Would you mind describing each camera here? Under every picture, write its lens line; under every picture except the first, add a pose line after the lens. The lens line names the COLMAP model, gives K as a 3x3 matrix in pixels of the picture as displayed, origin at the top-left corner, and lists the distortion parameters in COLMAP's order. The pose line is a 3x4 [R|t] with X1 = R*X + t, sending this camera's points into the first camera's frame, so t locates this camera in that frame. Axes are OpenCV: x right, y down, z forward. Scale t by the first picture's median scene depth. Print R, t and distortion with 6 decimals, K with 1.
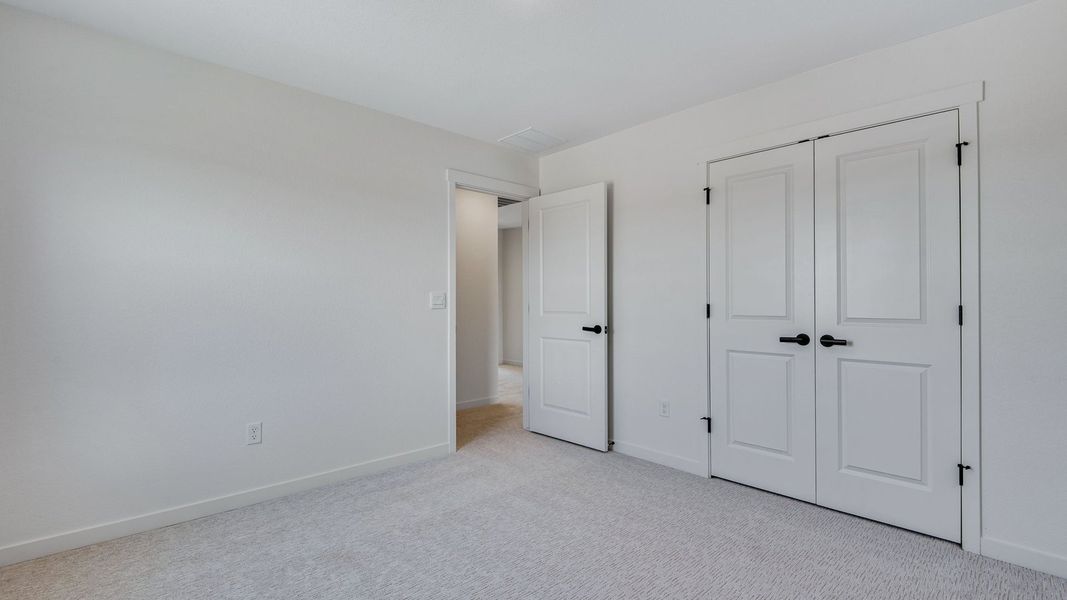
lens RADIAL K [[473.1, 0, 550.6], [0, 473.1, 297.5], [0, 0, 1]] dist [-0.002606, -0.000312]
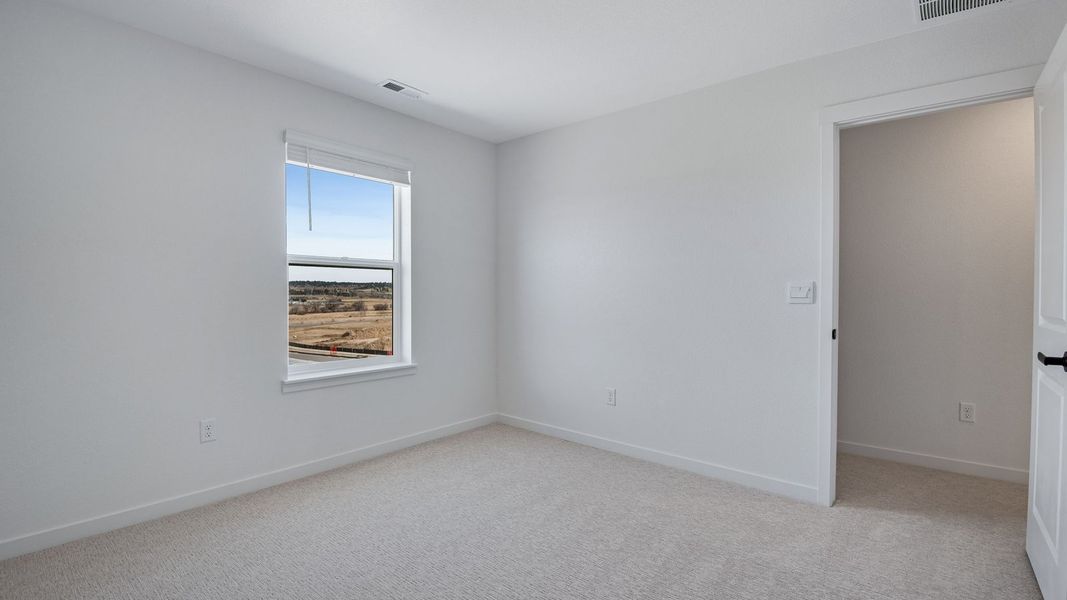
lens RADIAL K [[491.0, 0, 527.9], [0, 491.0, 301.7], [0, 0, 1]] dist [-0.009534, -0.000987]
pose [[0.089106, 0.010610, -0.995966, 0.497797], [-0.008806, 0.999913, 0.009864, 0.017117], [0.995983, 0.007892, 0.089192, 0.497515]]
